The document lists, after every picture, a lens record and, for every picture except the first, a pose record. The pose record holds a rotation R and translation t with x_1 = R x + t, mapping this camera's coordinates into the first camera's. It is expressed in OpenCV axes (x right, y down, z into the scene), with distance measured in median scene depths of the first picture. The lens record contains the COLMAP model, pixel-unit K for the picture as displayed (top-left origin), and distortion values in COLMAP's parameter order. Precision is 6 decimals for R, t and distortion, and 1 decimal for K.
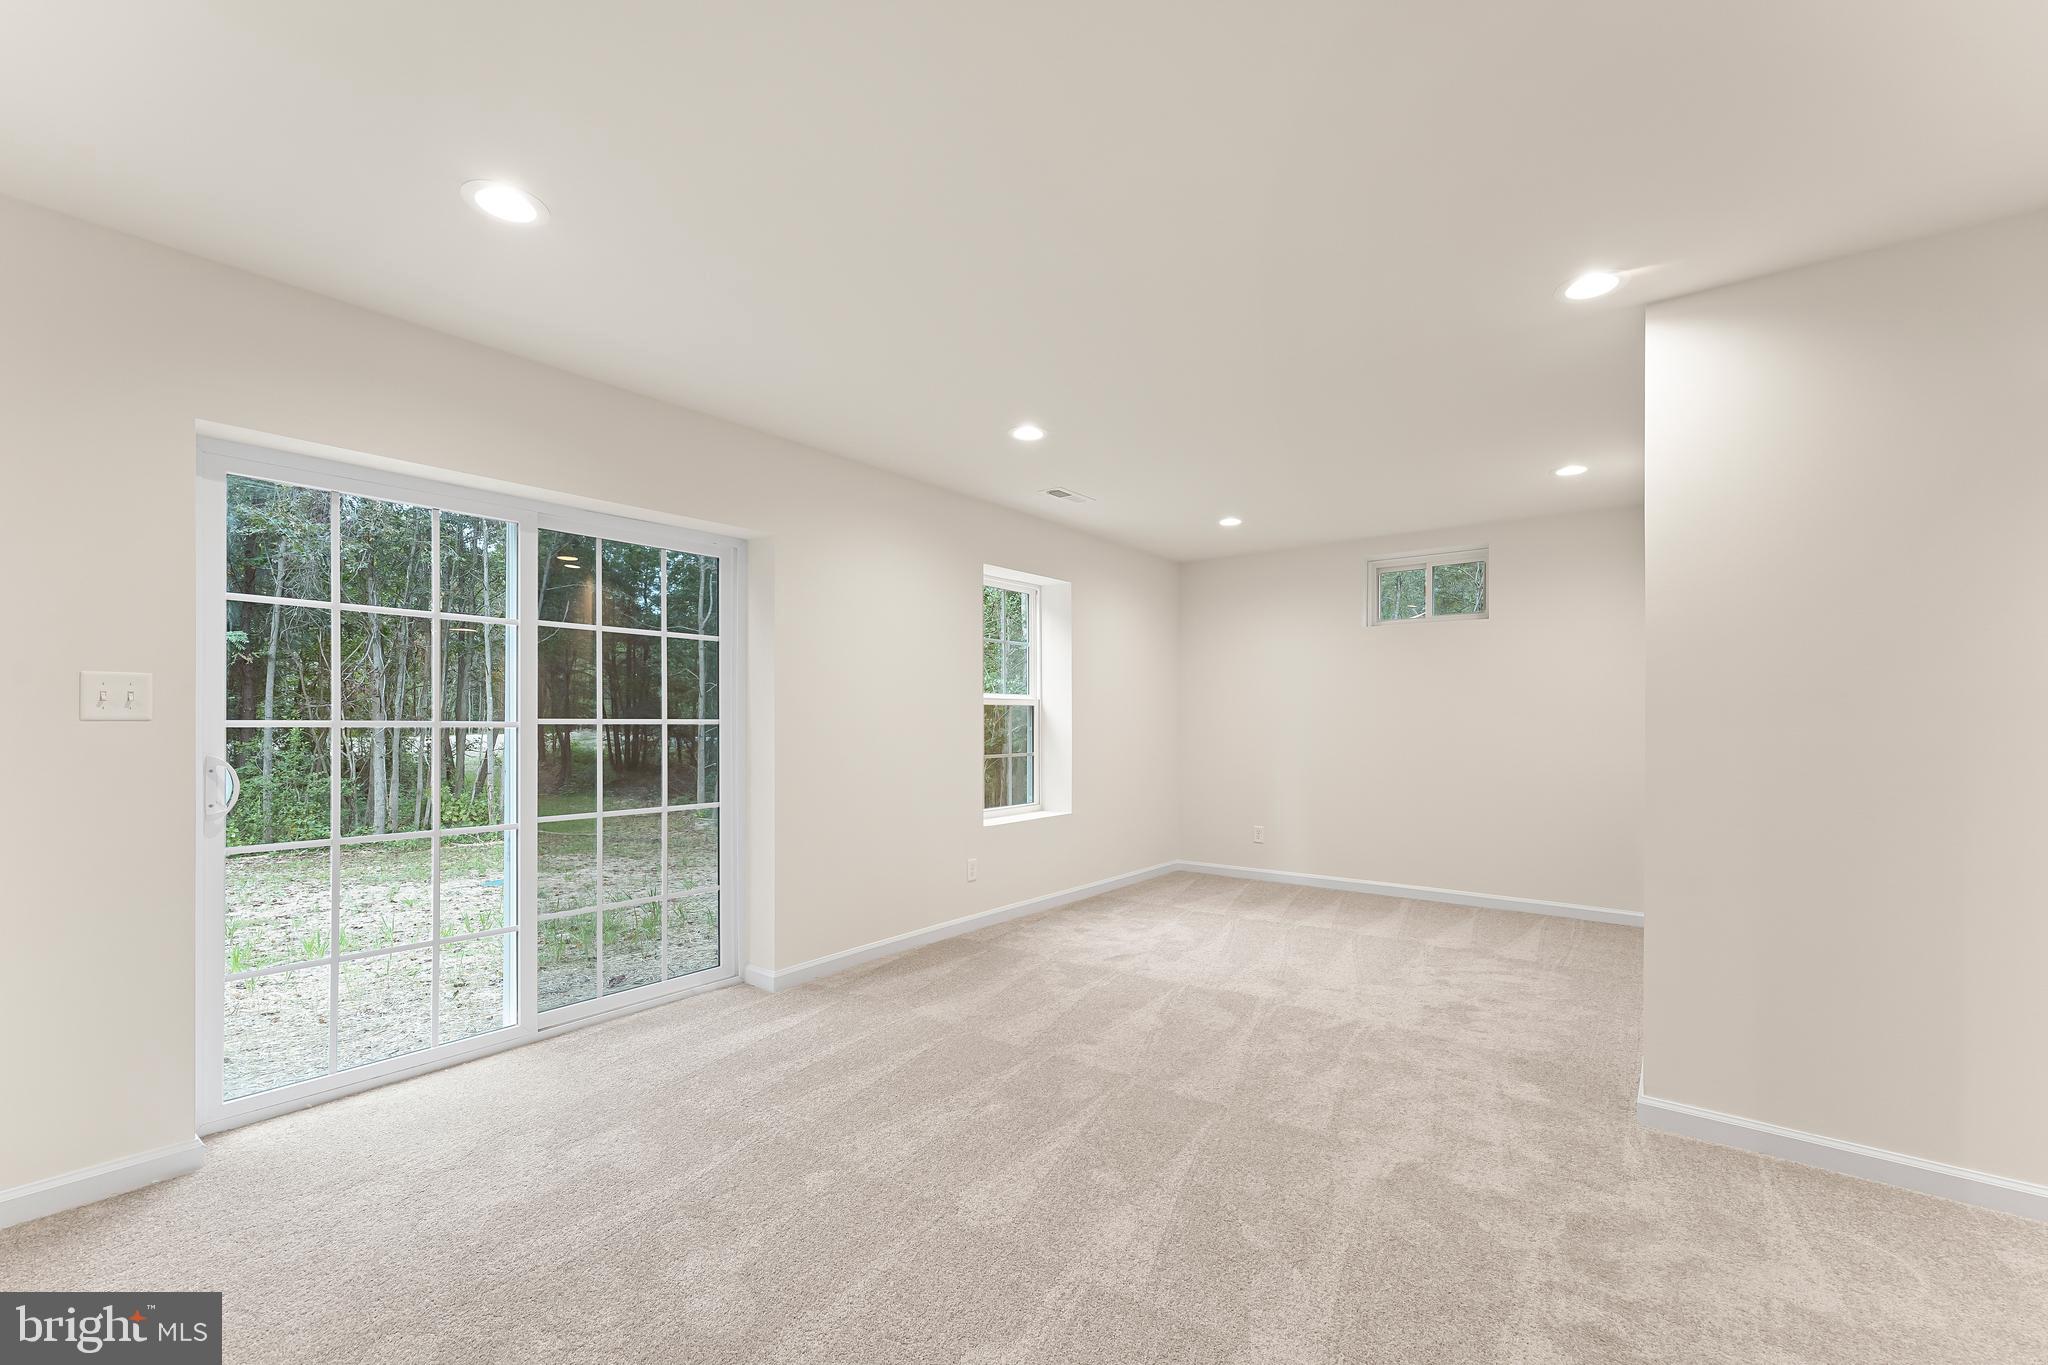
lens RADIAL K [[845.8, 0, 1022.5], [0, 845.8, 728.5], [0, 0, 1]] dist [-0.001643, -0.000282]
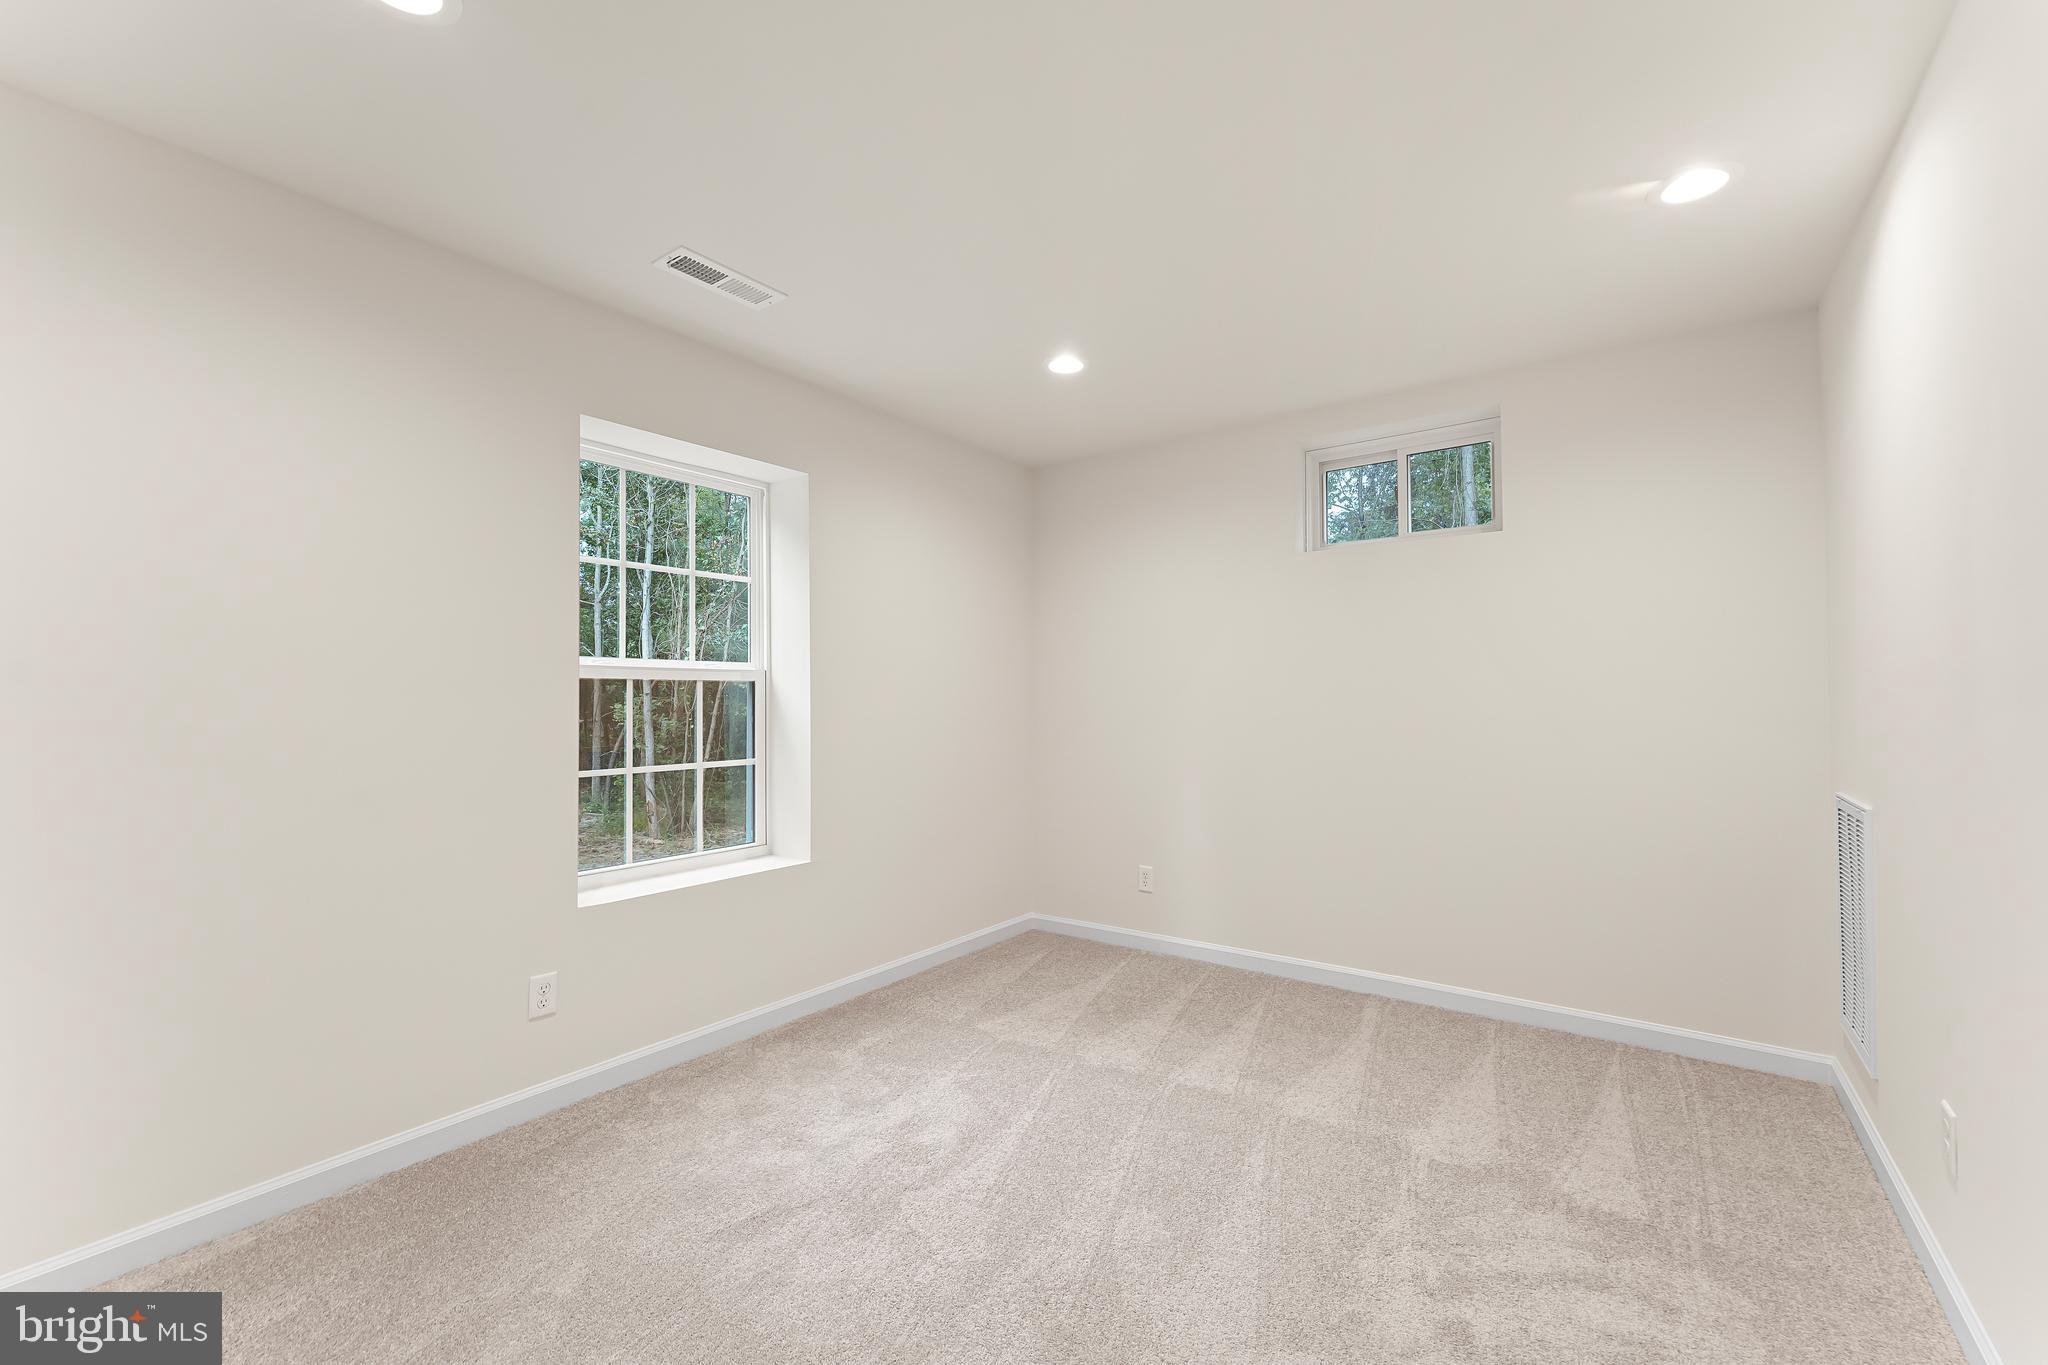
lens RADIAL K [[845.8, 0, 1014.5], [0, 845.8, 690.6], [0, 0, 1]] dist [-0.001643, -0.000282]
pose [[0.999713, -0.006178, 0.023144, 0.208861], [0.006676, 0.999747, -0.021498, -0.006523], [-0.023005, 0.021646, 0.999501, 0.448848]]
